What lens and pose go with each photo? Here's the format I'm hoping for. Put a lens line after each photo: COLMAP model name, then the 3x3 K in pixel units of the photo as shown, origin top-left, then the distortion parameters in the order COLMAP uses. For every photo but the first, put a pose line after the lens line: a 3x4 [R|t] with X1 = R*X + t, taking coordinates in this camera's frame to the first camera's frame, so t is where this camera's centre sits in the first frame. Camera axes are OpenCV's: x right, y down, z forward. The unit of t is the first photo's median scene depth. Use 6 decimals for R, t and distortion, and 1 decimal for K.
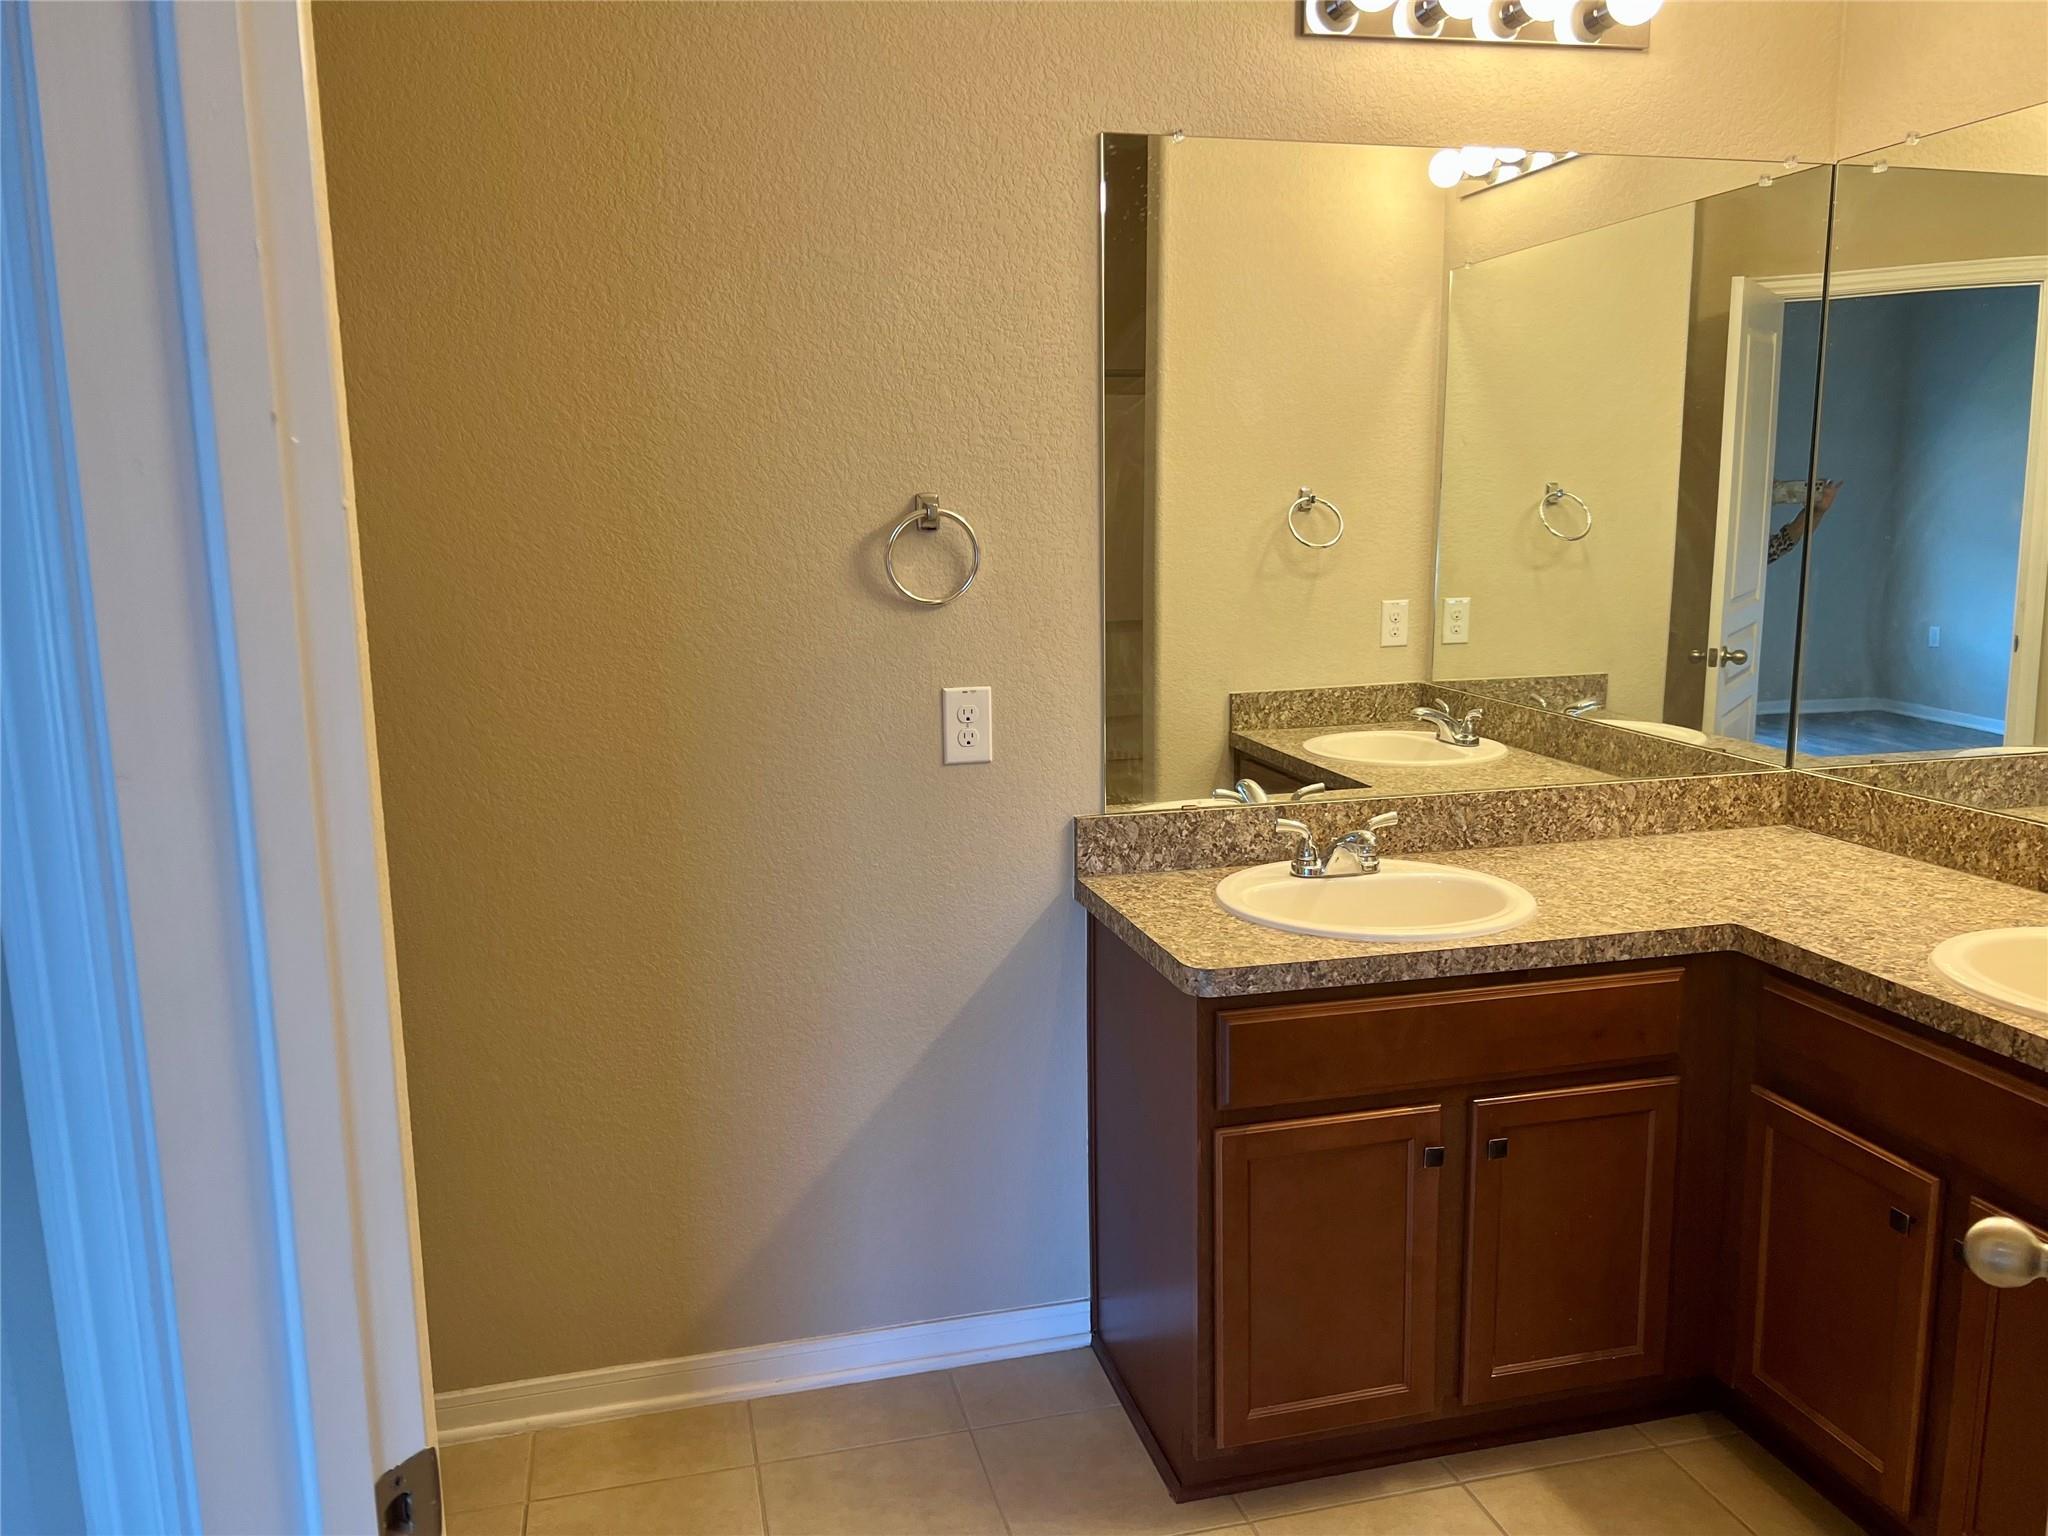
lens RADIAL K [[1530.6, 0, 1027.3], [0, 1530.6, 769.4], [0, 0, 1]] dist [0.065048, -0.092857]
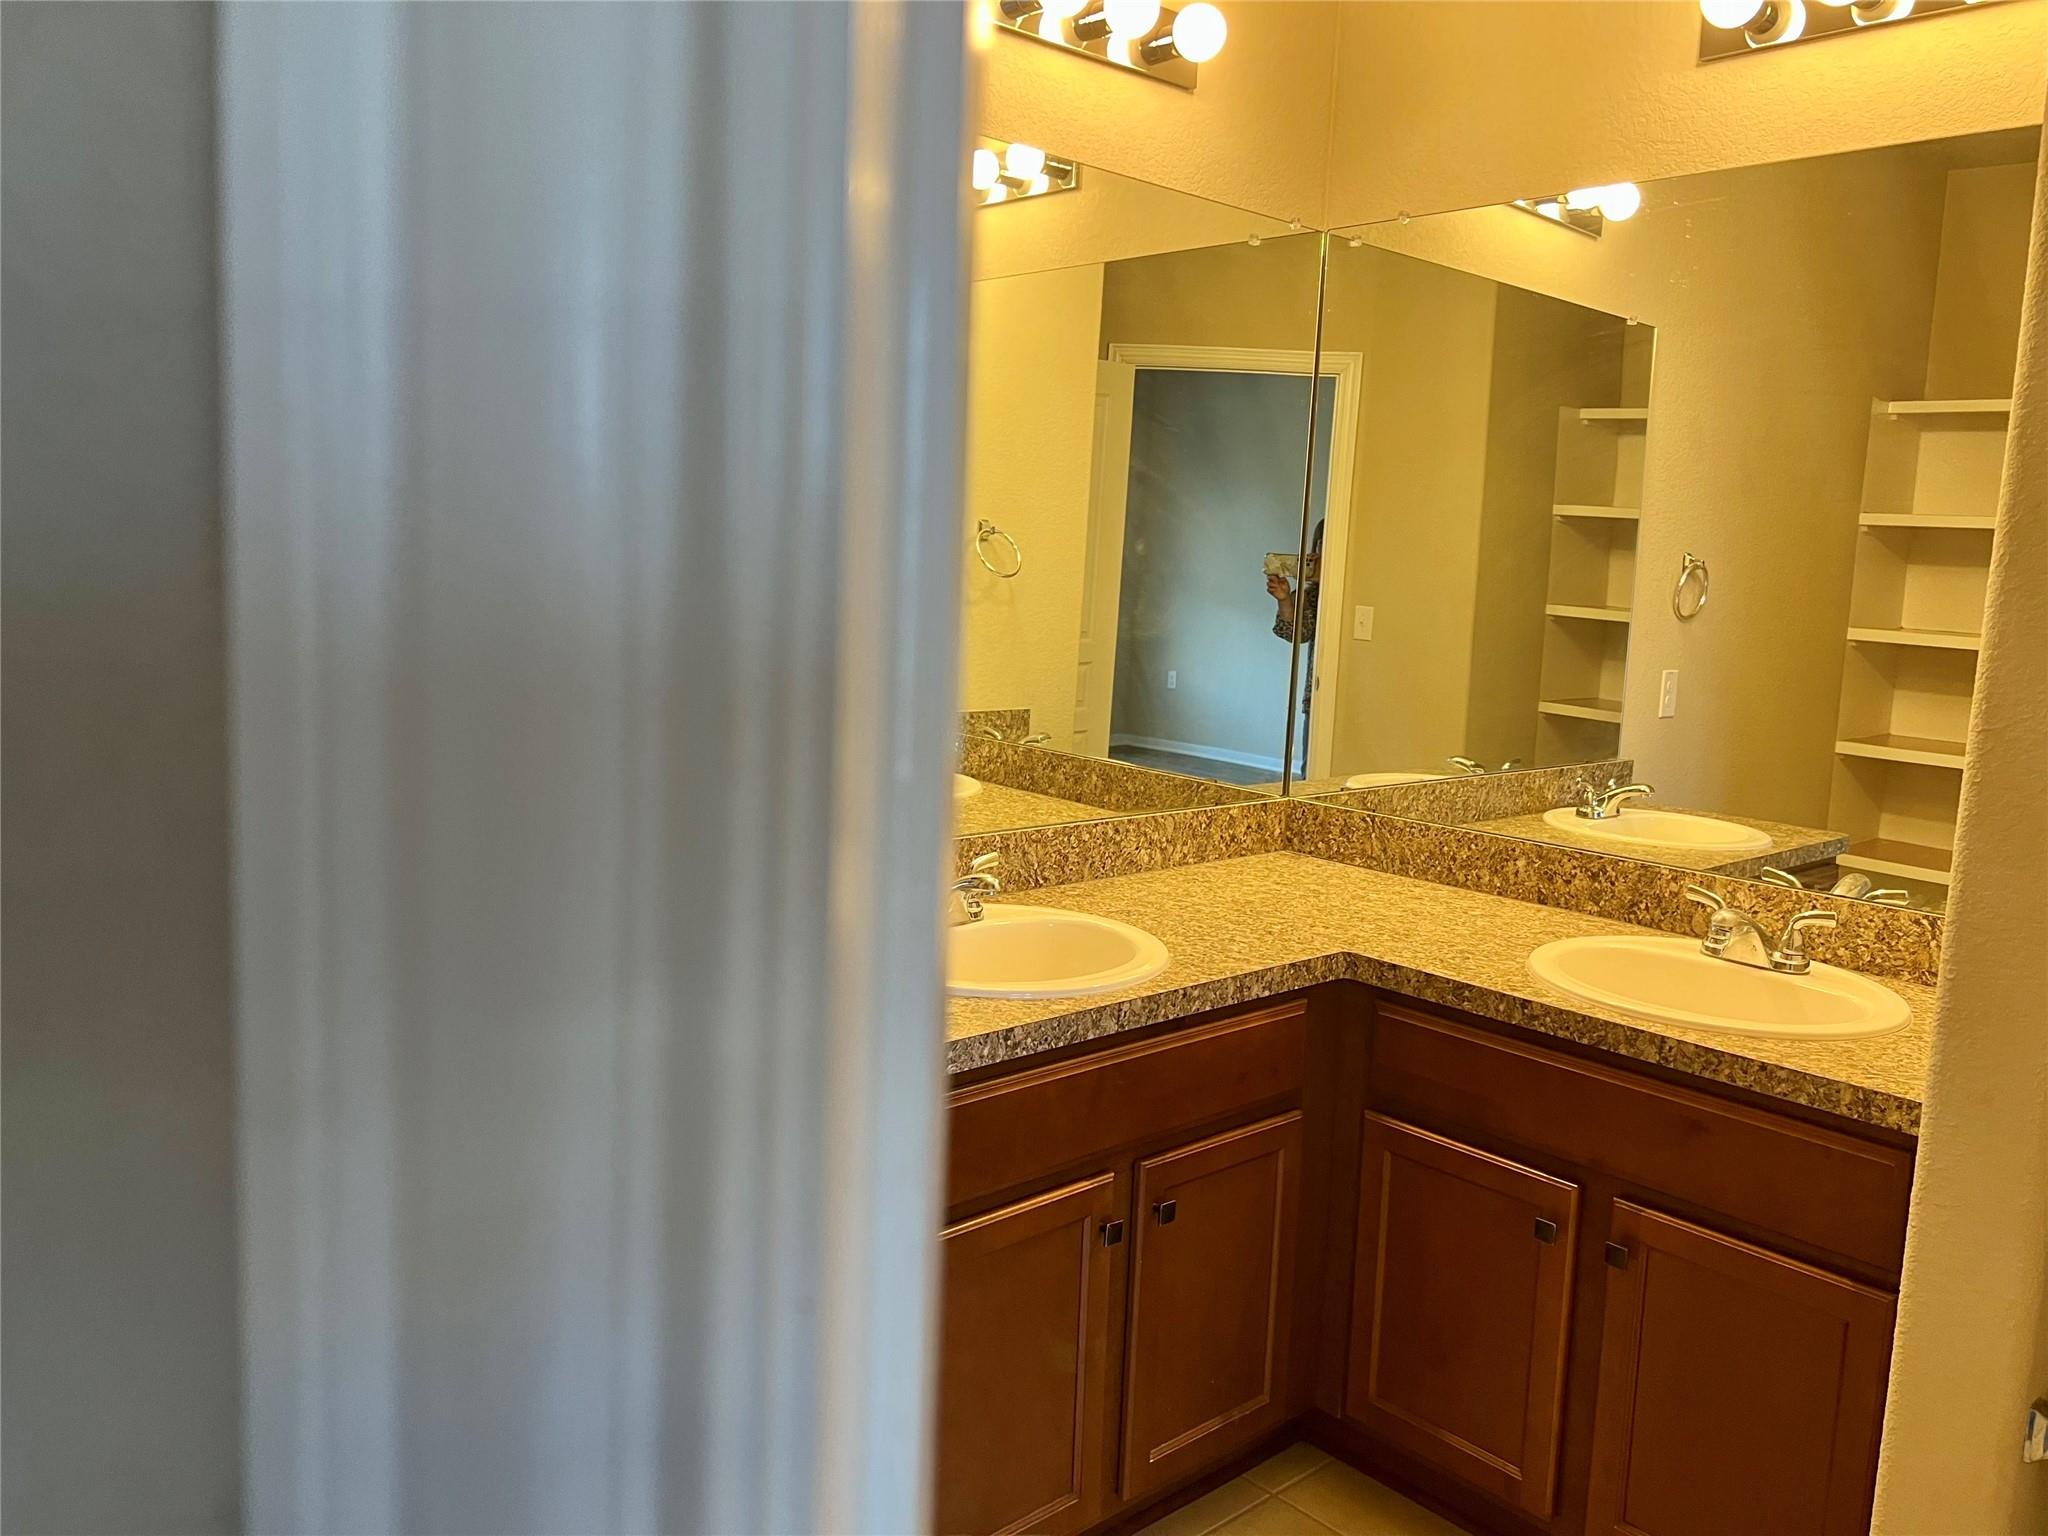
lens RADIAL K [[1524.6, 0, 1020.5], [0, 1524.6, 741.6], [0, 0, 1]] dist [0.068385, -0.180903]
pose [[0.886087, -0.001175, 0.463517, -0.190193], [0.021259, 0.999048, -0.038106, -0.003282], [-0.463031, 0.043619, 0.885268, 0.206557]]
